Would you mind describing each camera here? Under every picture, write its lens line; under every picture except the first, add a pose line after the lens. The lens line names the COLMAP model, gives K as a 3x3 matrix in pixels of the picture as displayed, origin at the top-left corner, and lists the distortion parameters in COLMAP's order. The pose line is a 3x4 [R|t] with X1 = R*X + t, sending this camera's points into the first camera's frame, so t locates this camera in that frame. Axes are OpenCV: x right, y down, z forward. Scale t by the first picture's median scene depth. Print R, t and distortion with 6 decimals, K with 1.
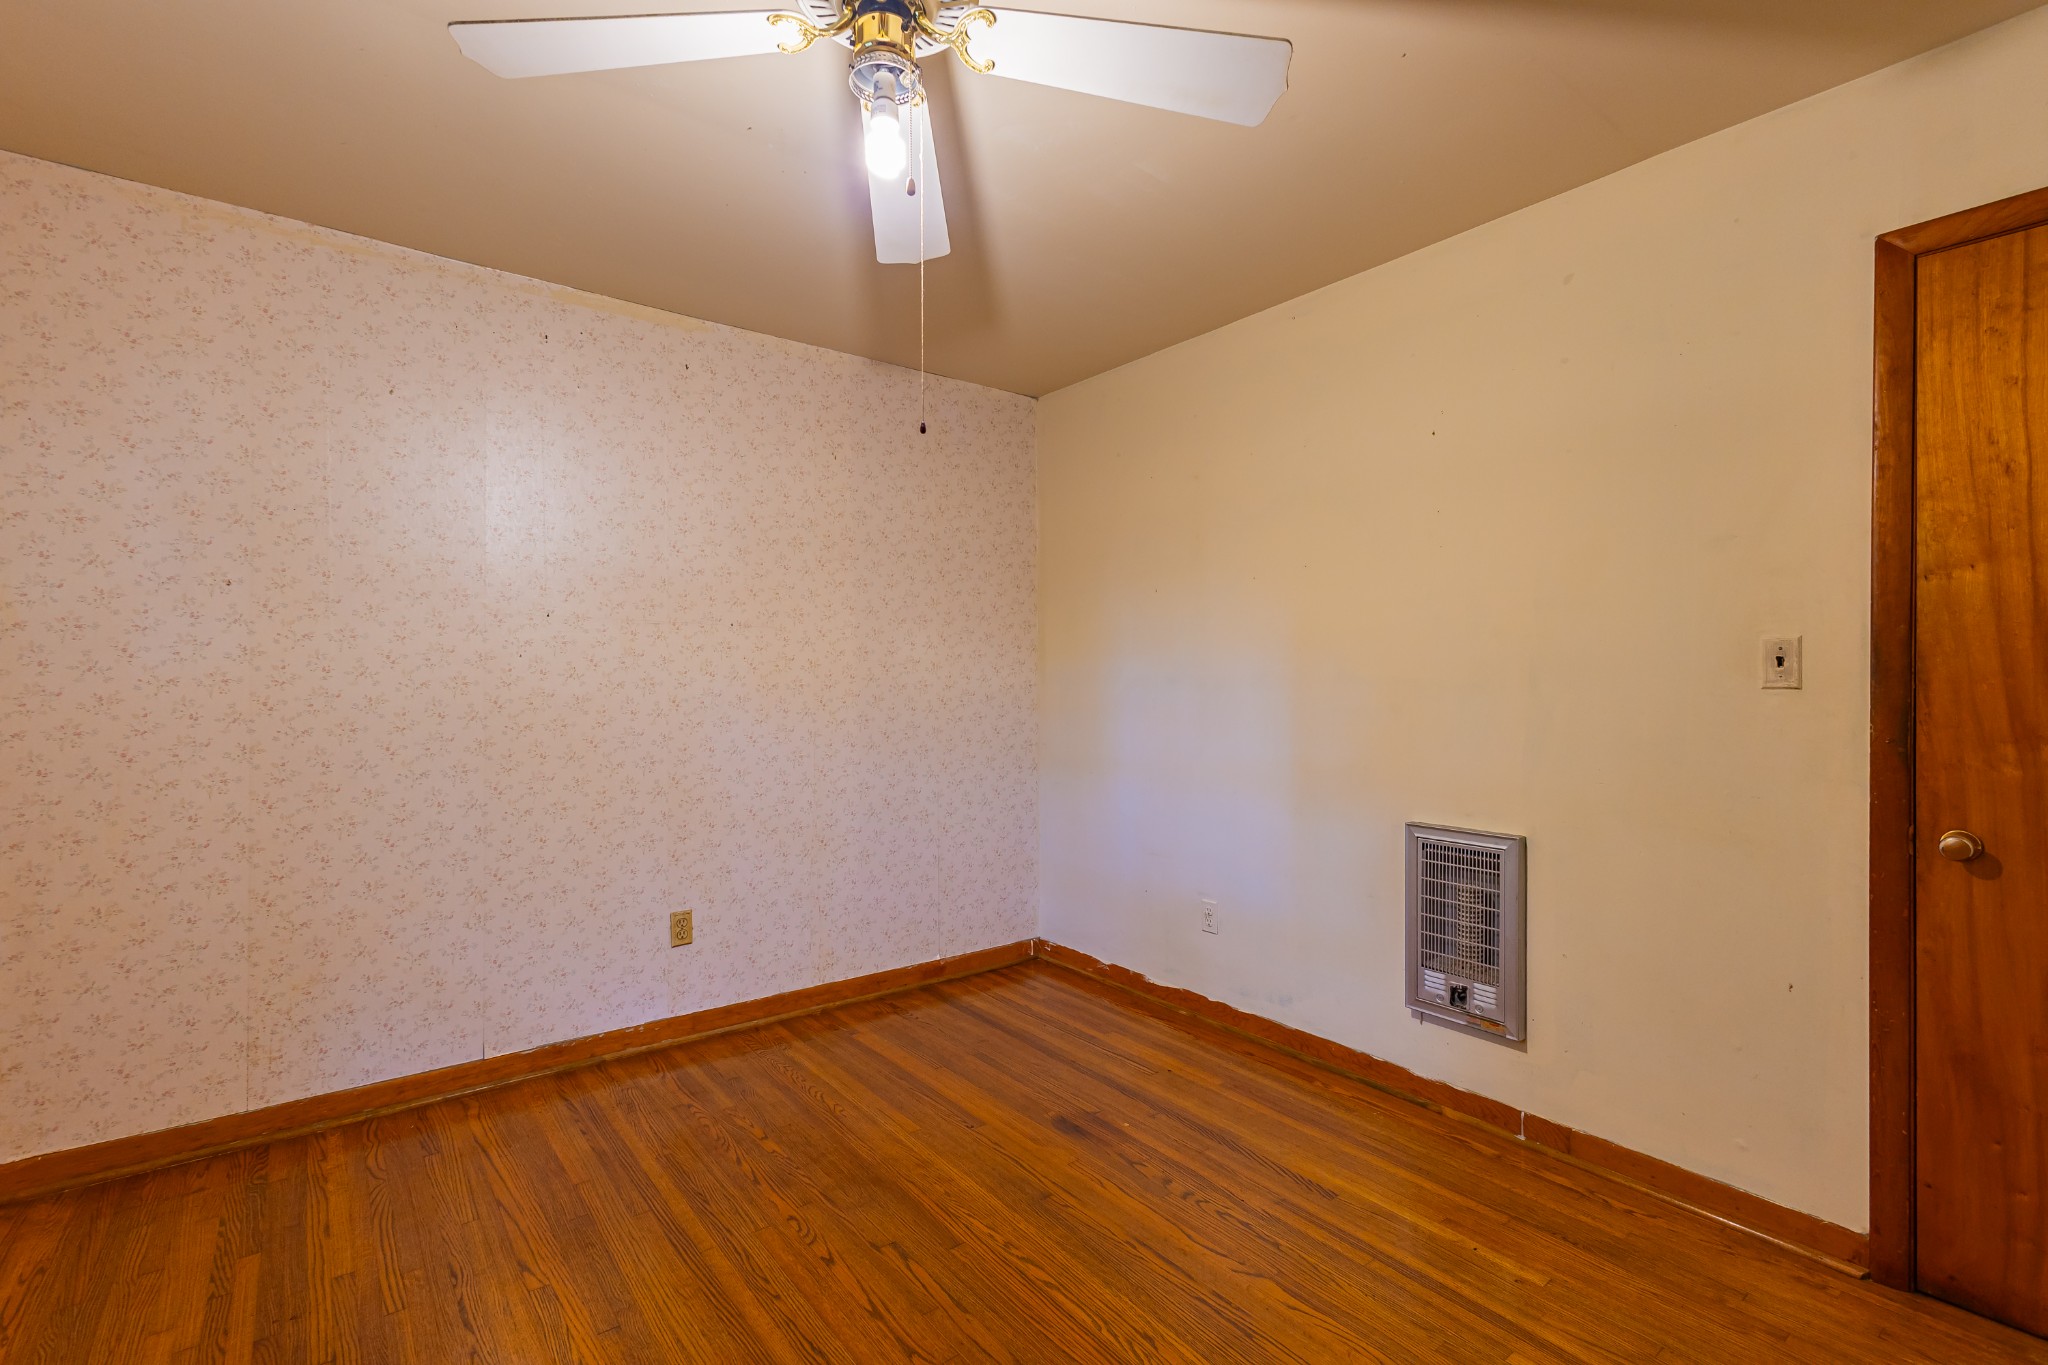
lens RADIAL K [[911.0, 0, 1024.0], [0, 911.0, 682.5], [0, 0, 1]] dist [0.006989, -0.000425]
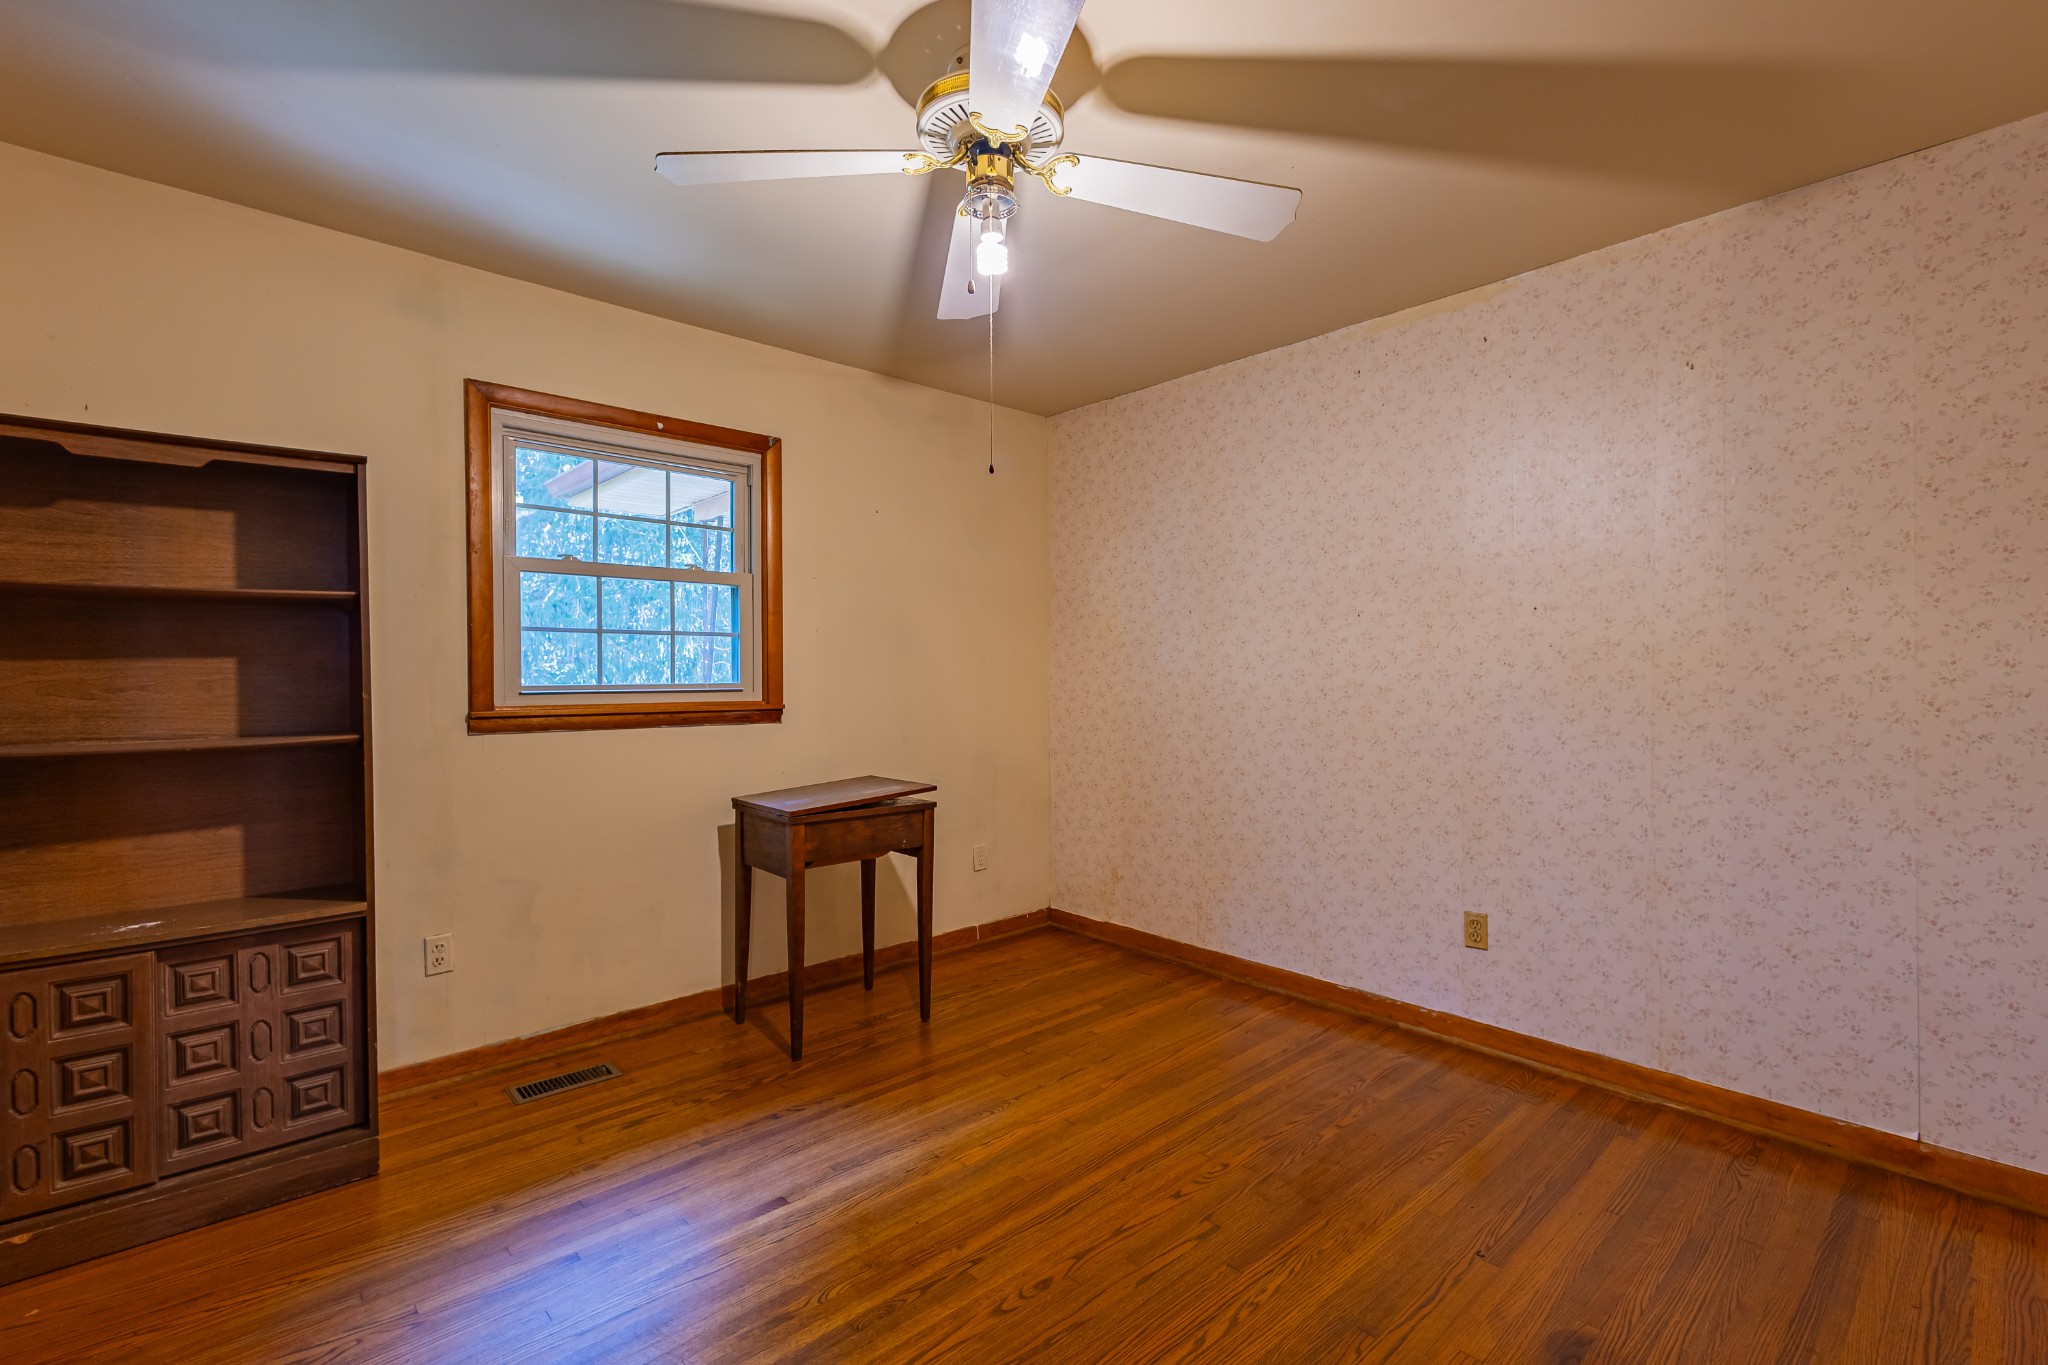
lens RADIAL K [[913.9, 0, 1024.0], [0, 913.9, 682.5], [0, 0, 1]] dist [0.001406, -0.000355]
pose [[0.083457, 0.007916, -0.996480, 0.638986], [0.000751, 0.999968, 0.008006, 0.001190], [0.996511, -0.001416, 0.083449, 0.530464]]
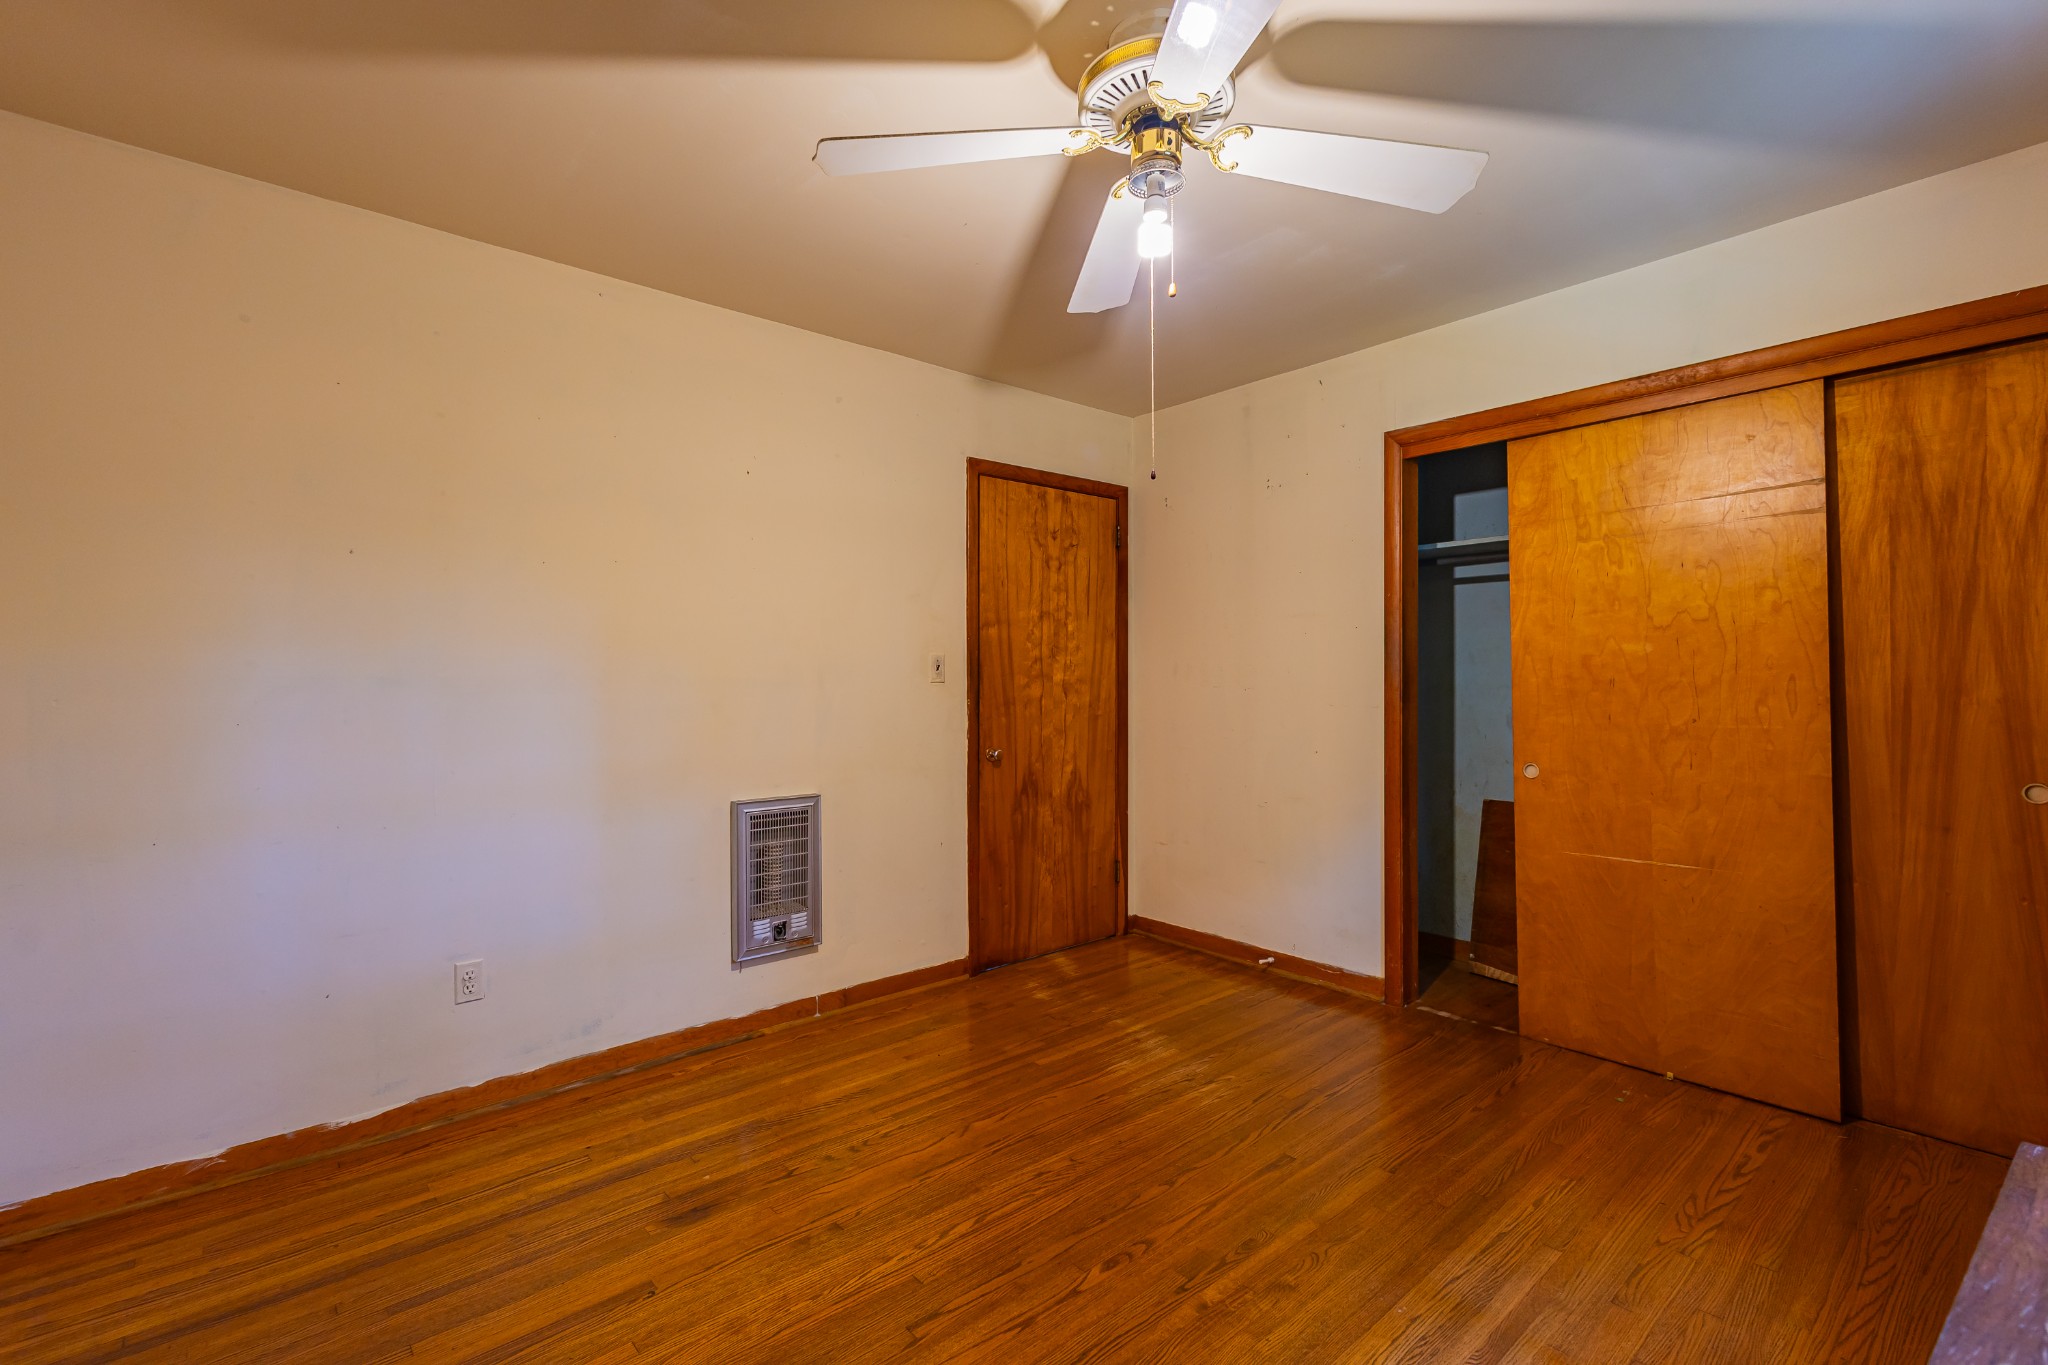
lens RADIAL K [[911.0, 0, 1024.0], [0, 911.0, 682.5], [0, 0, 1]] dist [0.006989, -0.000425]
pose [[-0.054432, -0.002916, 0.998513, -0.763396], [0.010173, 0.999942, 0.003475, 0.001121], [-0.998466, 0.010347, -0.054399, 0.704461]]
